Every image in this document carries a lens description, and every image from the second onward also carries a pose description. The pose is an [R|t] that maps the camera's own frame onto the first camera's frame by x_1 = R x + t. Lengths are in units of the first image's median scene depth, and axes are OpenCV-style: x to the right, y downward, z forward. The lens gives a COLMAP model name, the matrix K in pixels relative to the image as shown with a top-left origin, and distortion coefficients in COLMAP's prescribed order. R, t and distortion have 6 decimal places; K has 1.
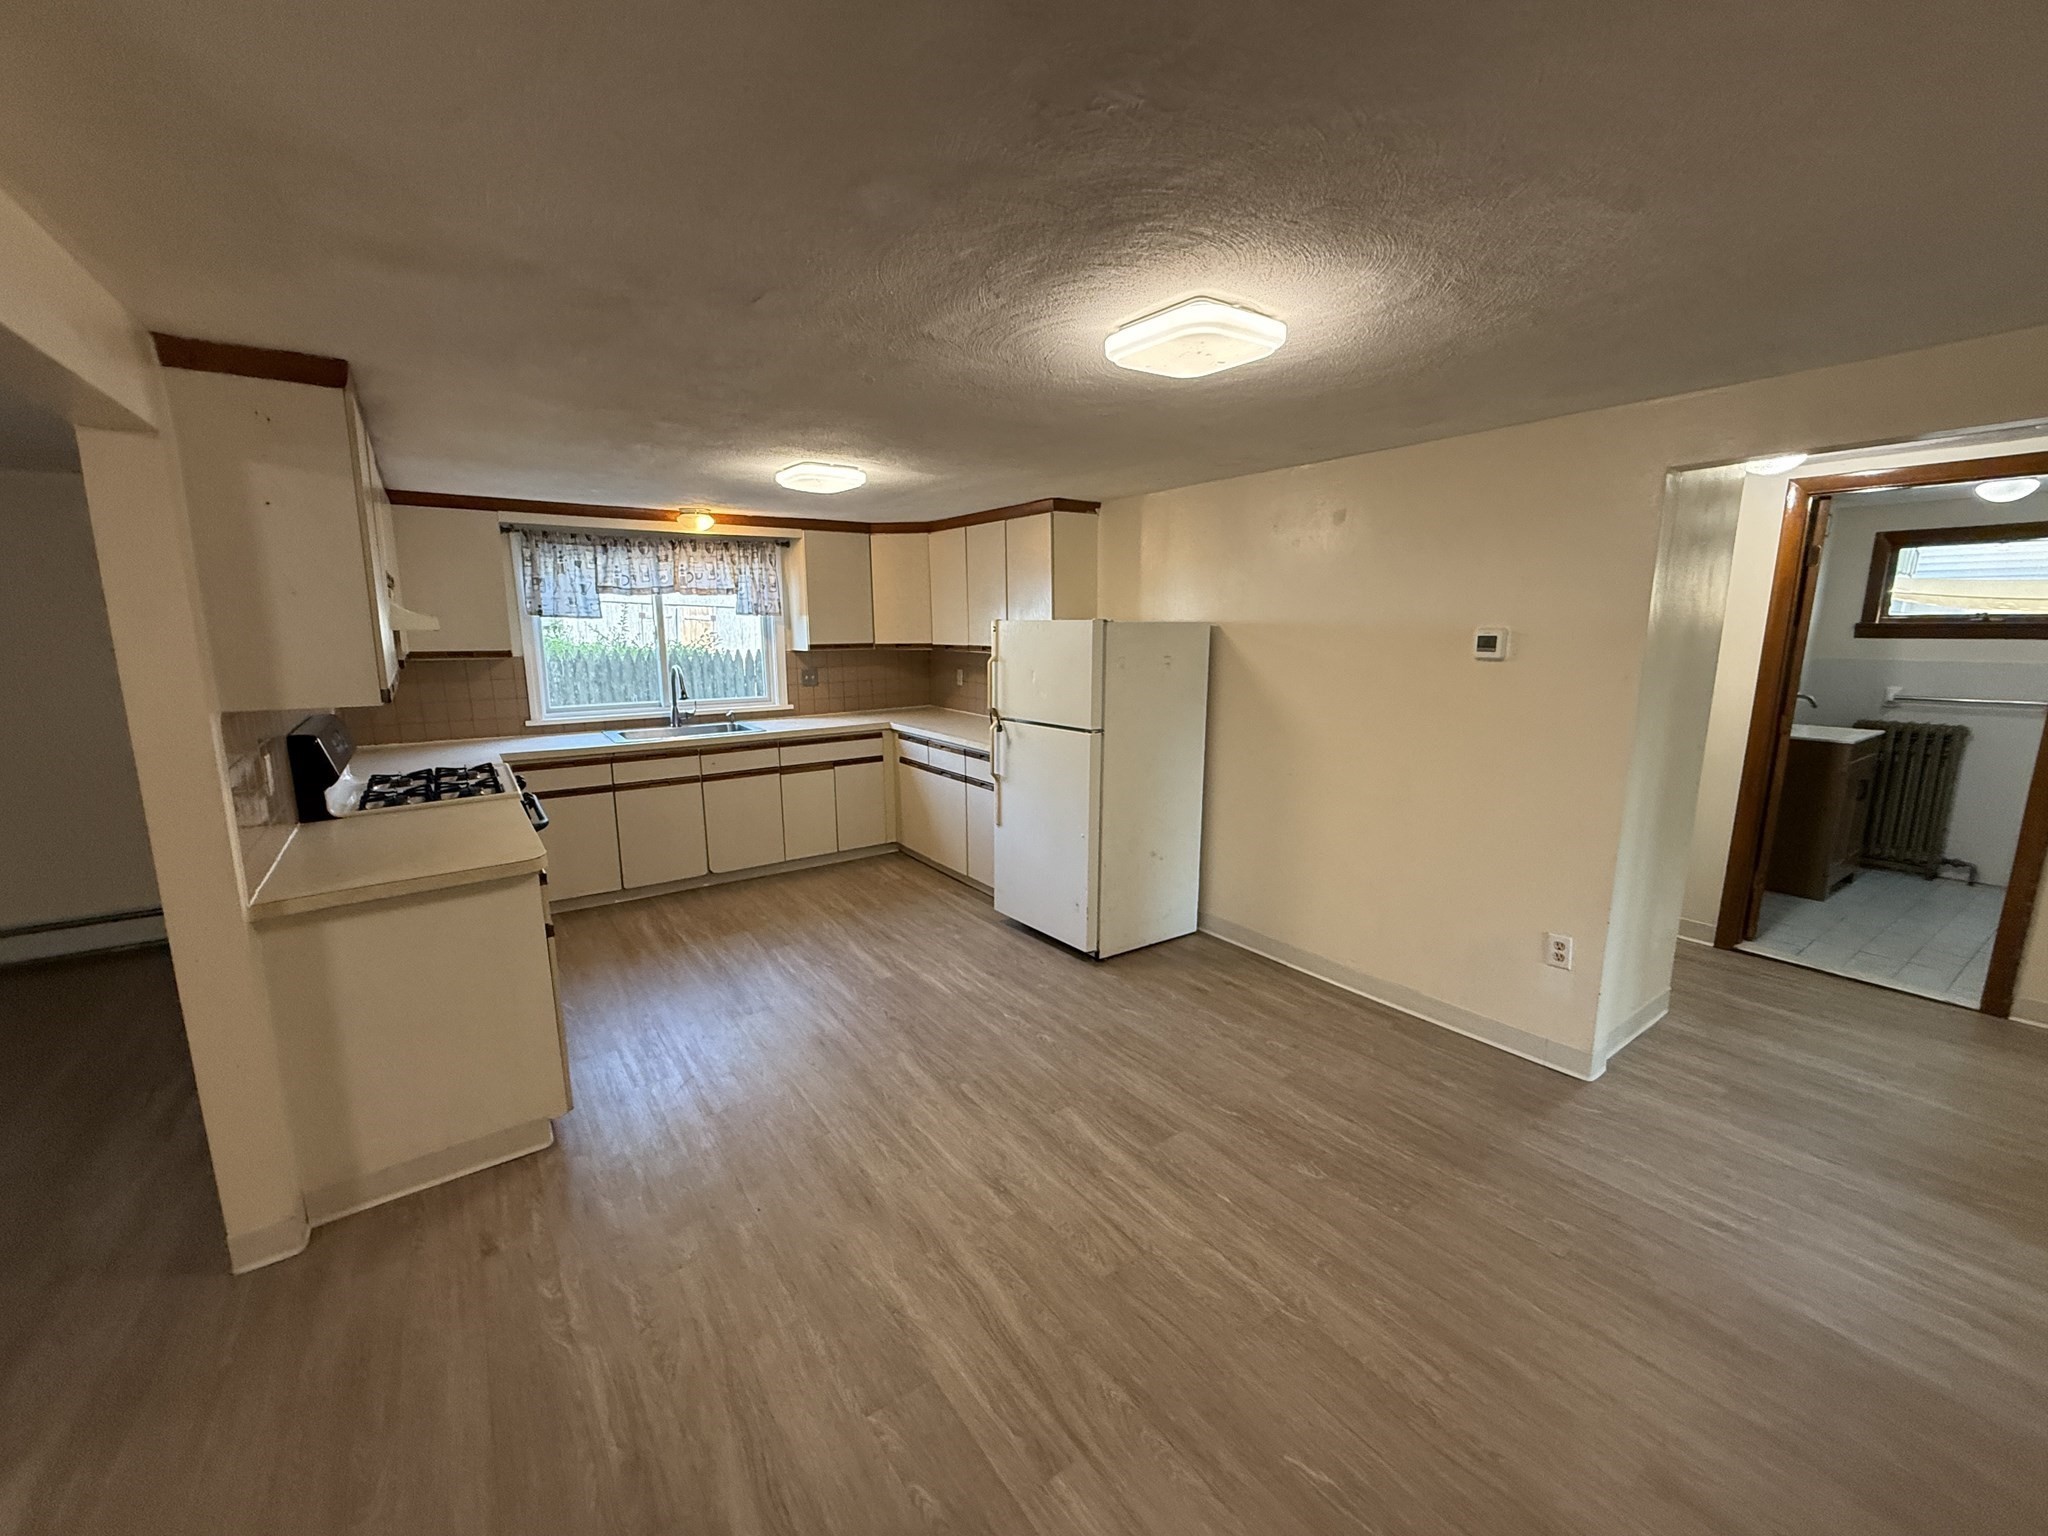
lens RADIAL K [[816.2, 0, 1024.0], [0, 816.2, 768.0], [0, 0, 1]] dist [0.000924, -0.000109]
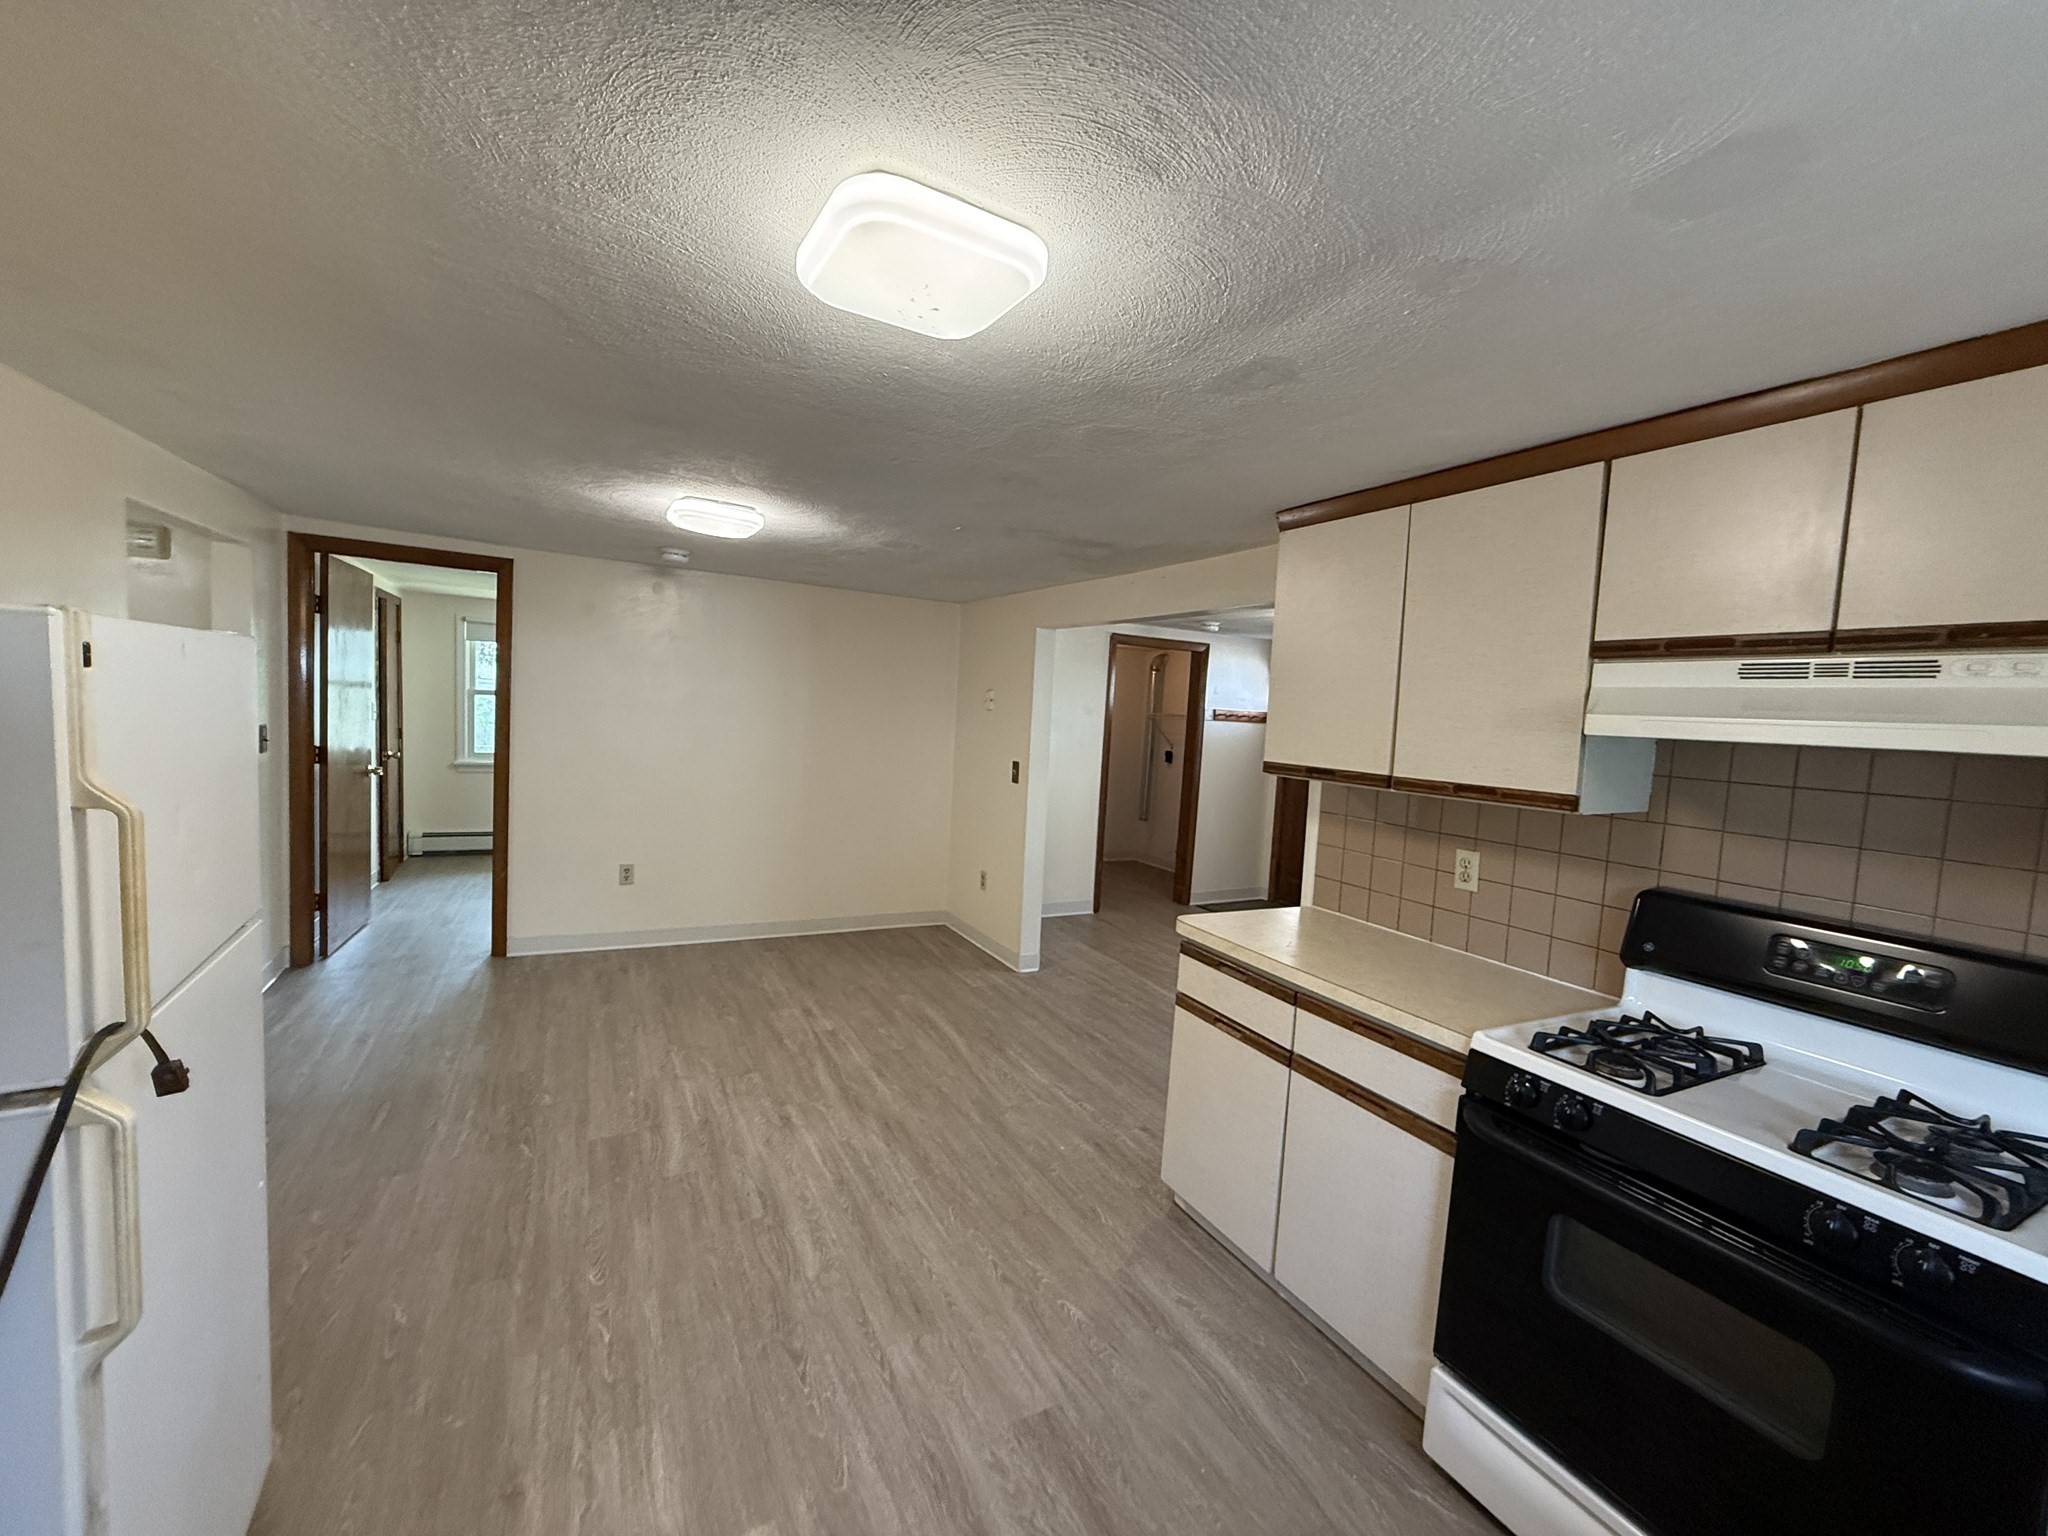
lens RADIAL K [[816.2, 0, 1024.0], [0, 816.2, 768.0], [0, 0, 1]] dist [0.000924, -0.000109]
pose [[-0.990810, -0.060779, 0.120838, -0.326406], [-0.028276, 0.966693, 0.254373, -0.220359], [-0.132274, 0.248619, -0.959527, 1.283631]]
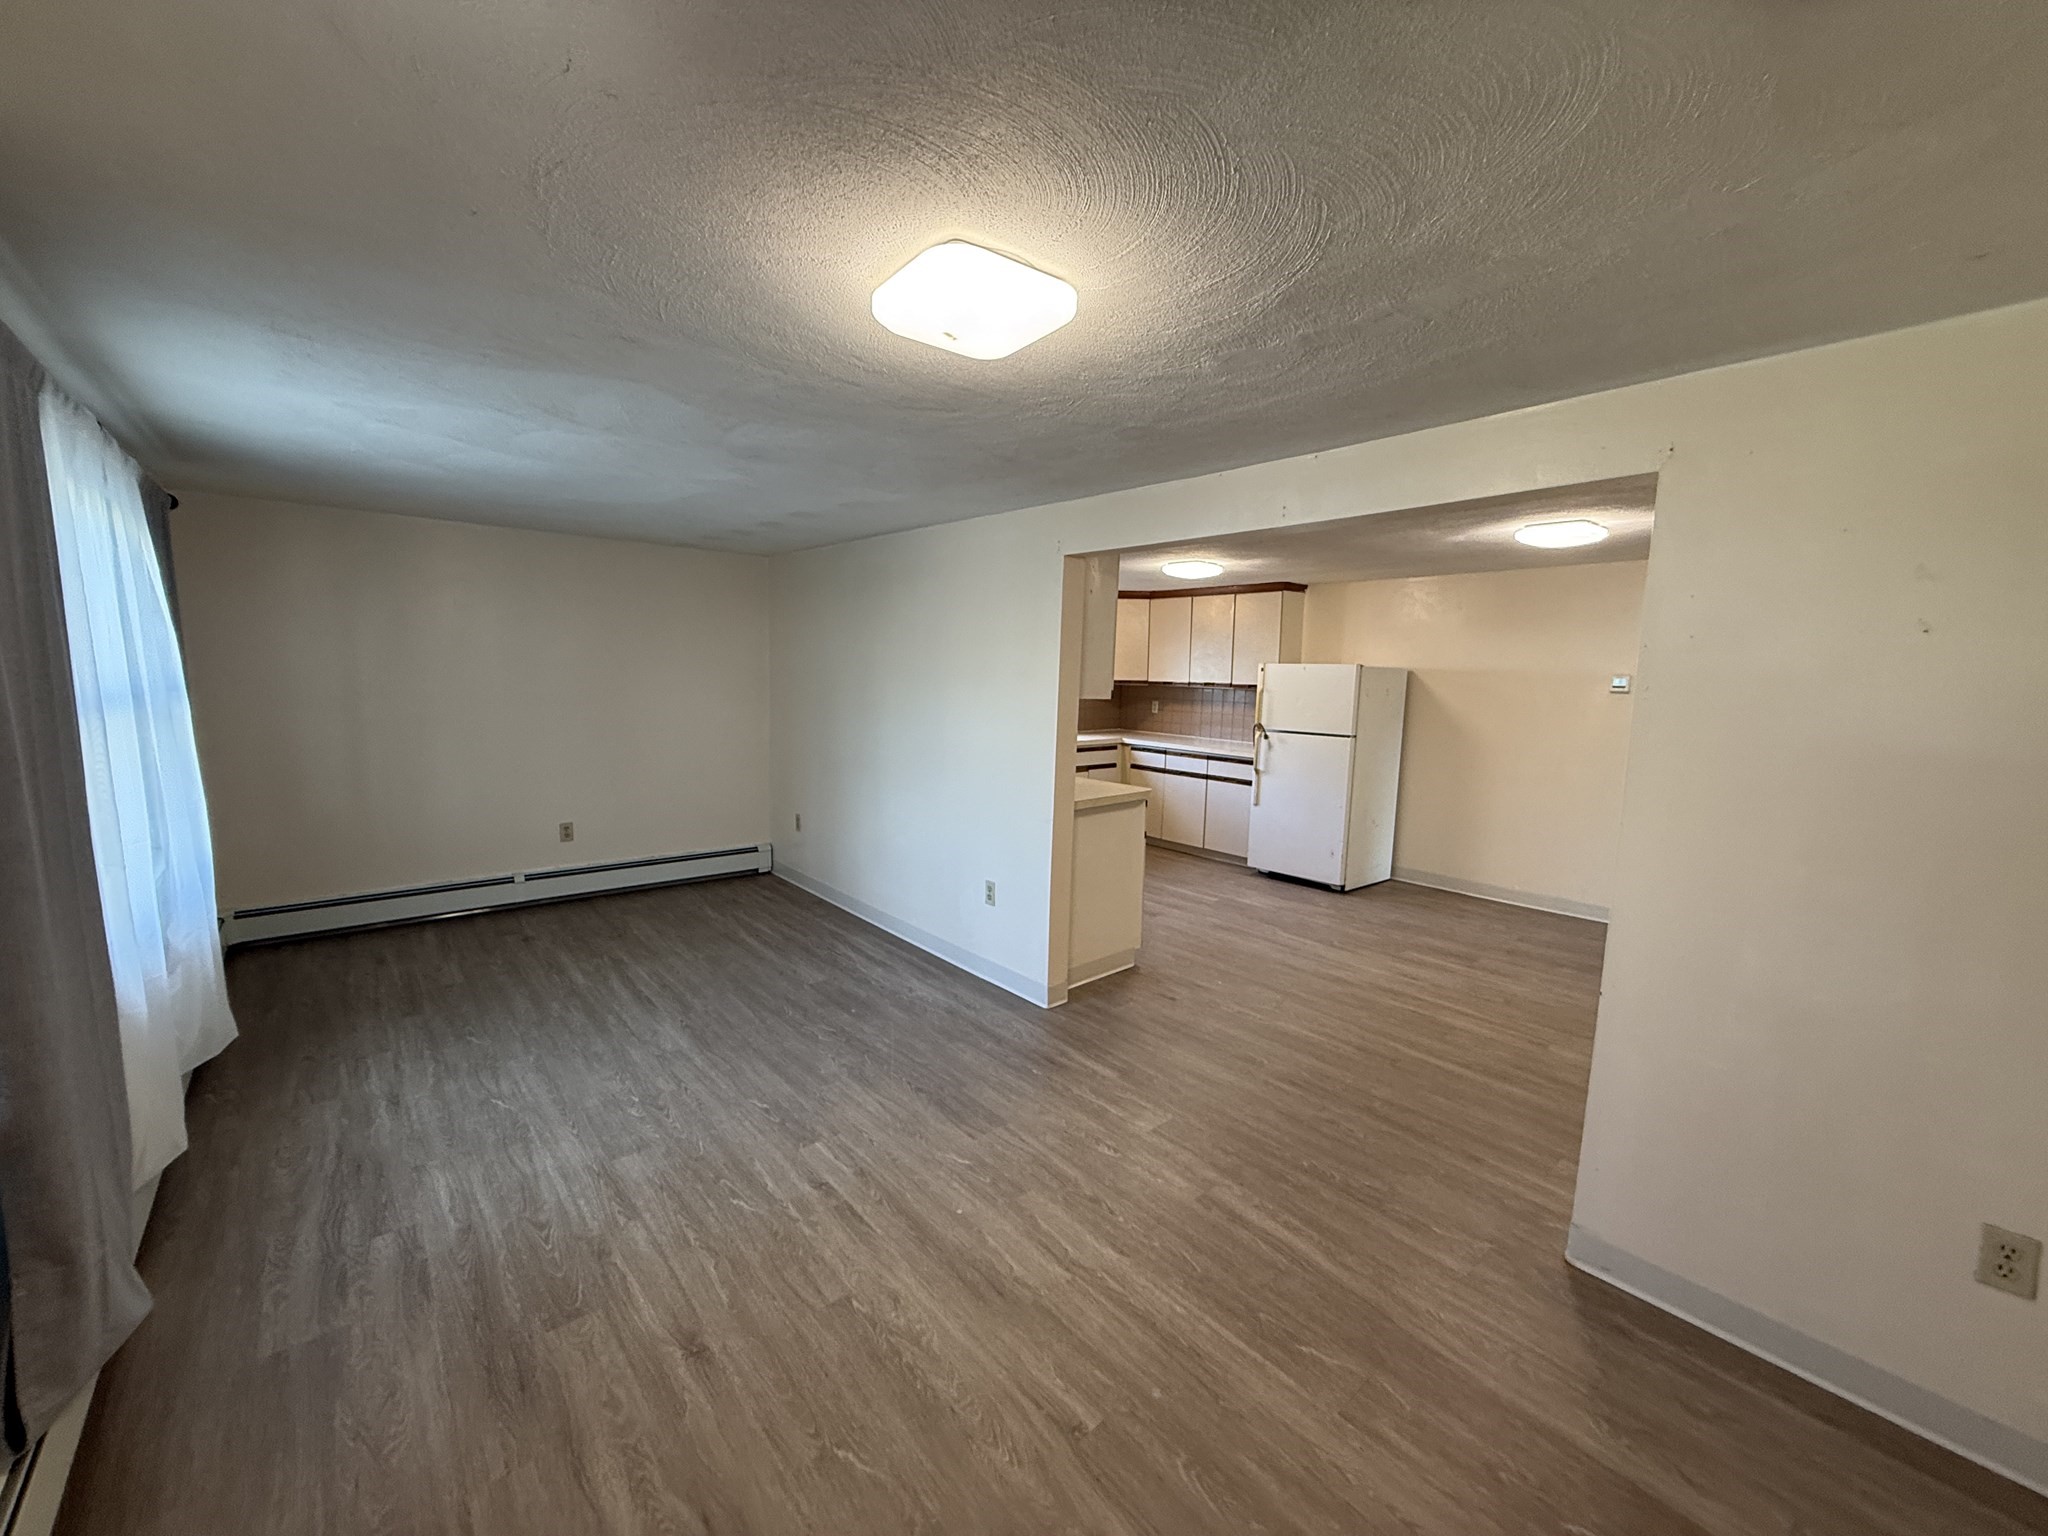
lens RADIAL K [[816.2, 0, 1024.0], [0, 816.2, 768.0], [0, 0, 1]] dist [0.000924, -0.000109]
pose [[0.995446, 0.011260, 0.094664, -0.658614], [-0.005616, 0.998202, -0.059678, 0.106968], [-0.095166, 0.058875, 0.993719, -0.452645]]
